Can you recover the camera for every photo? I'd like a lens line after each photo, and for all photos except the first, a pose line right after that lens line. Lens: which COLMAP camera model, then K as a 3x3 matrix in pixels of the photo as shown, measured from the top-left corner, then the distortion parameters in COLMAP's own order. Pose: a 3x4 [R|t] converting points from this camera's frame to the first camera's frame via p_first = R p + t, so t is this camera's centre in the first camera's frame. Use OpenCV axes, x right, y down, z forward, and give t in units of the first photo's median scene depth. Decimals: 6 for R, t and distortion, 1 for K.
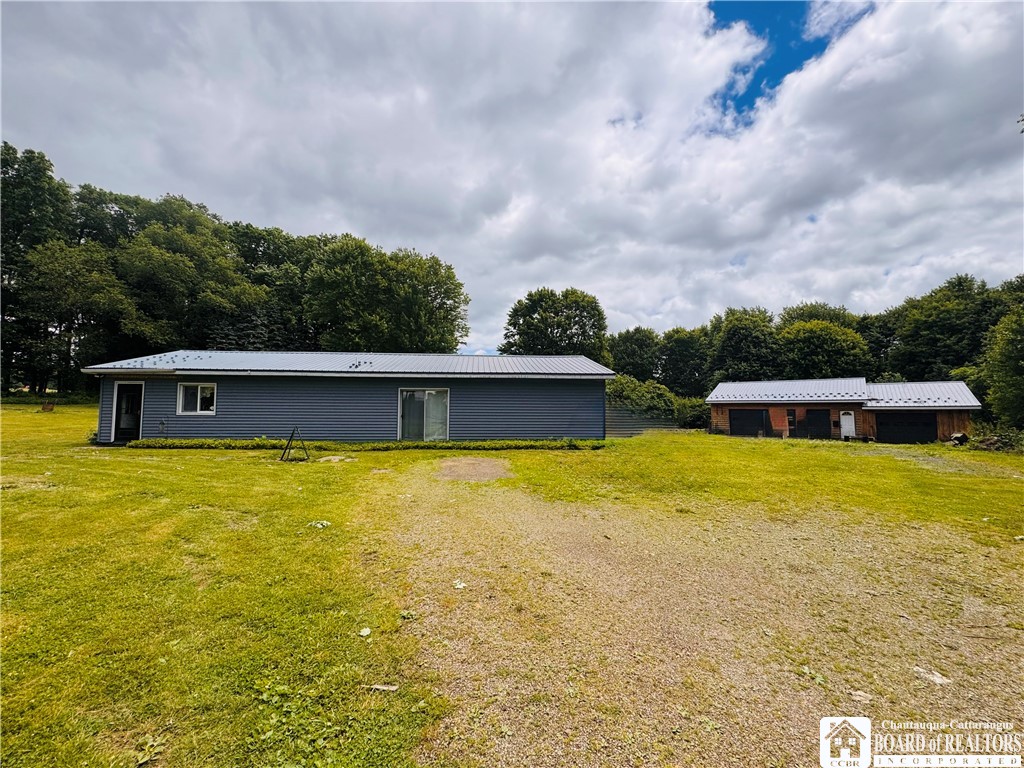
lens RADIAL K [[412.6, 0, 512.0], [0, 412.6, 384.0], [0, 0, 1]] dist [0.001147, 0.000197]
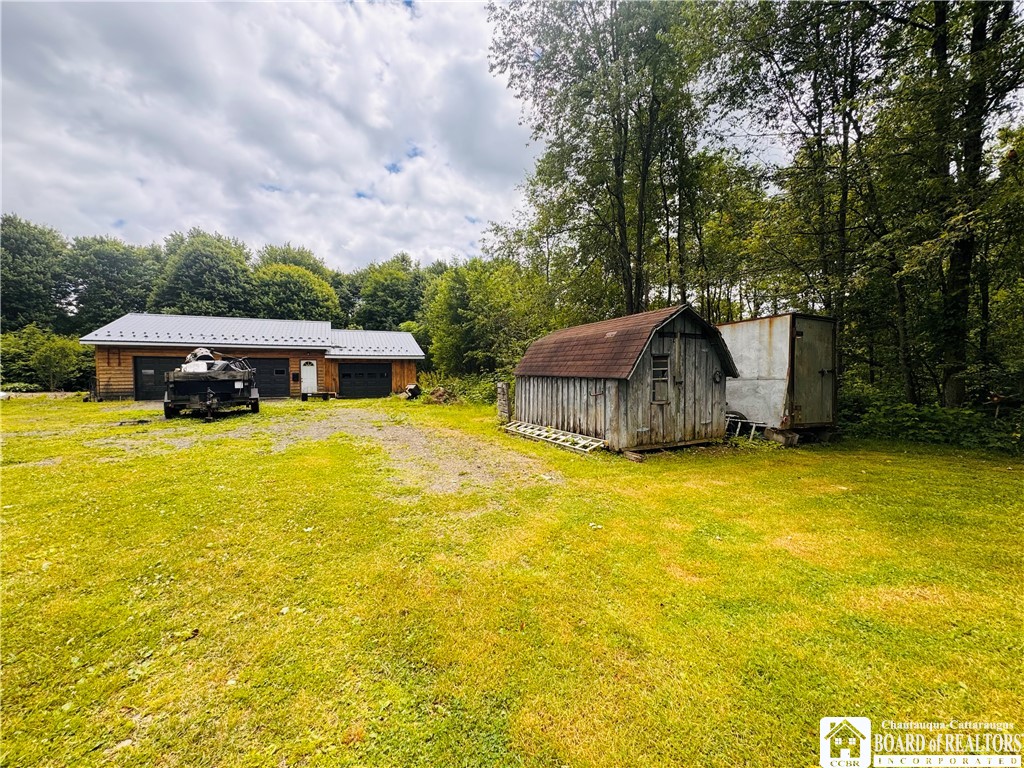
lens RADIAL K [[412.6, 0, 508.2], [0, 412.6, 369.7], [0, 0, 1]] dist [0.000525, 0.000099]
pose [[0.454882, -0.006640, 0.890527, 0.166683], [-0.059257, 0.997530, 0.037706, 0.018055], [-0.888578, -0.069922, 0.453365, 0.179423]]
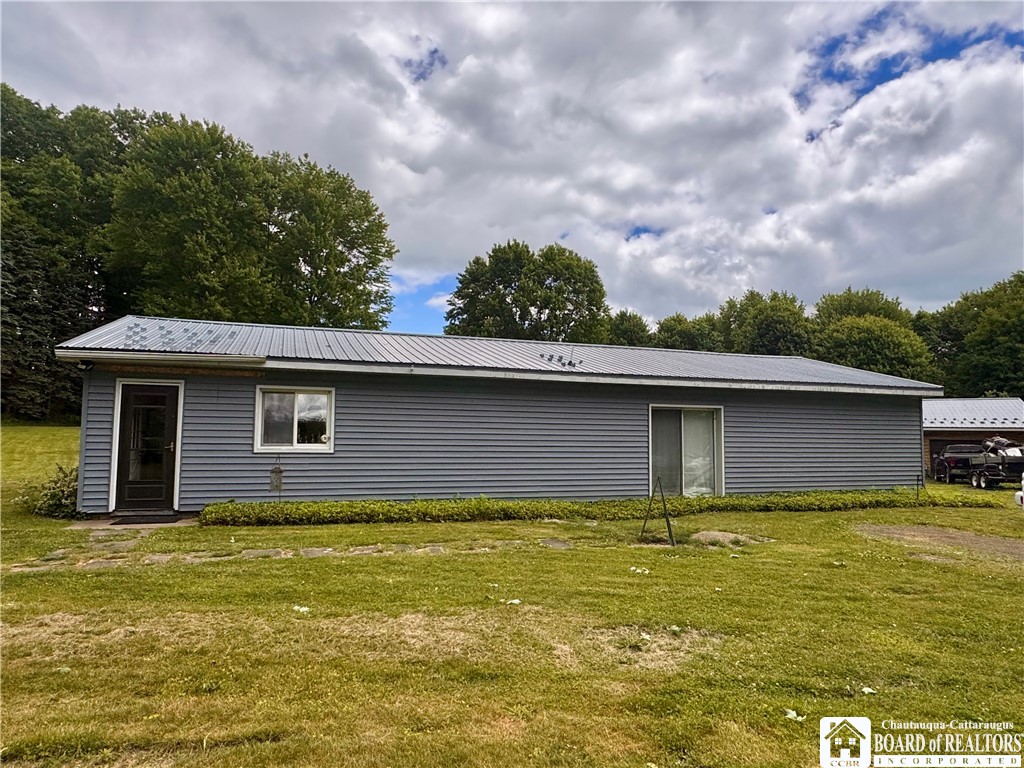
lens RADIAL K [[651.4, 0, 512.0], [0, 651.4, 384.0], [0, 0, 1]] dist [0.002113, -0.000334]
pose [[0.966895, 0.026861, 0.253757, -0.209305], [-0.023406, 0.999588, -0.016628, 0.000476], [-0.254099, 0.010138, 0.967125, 0.055042]]
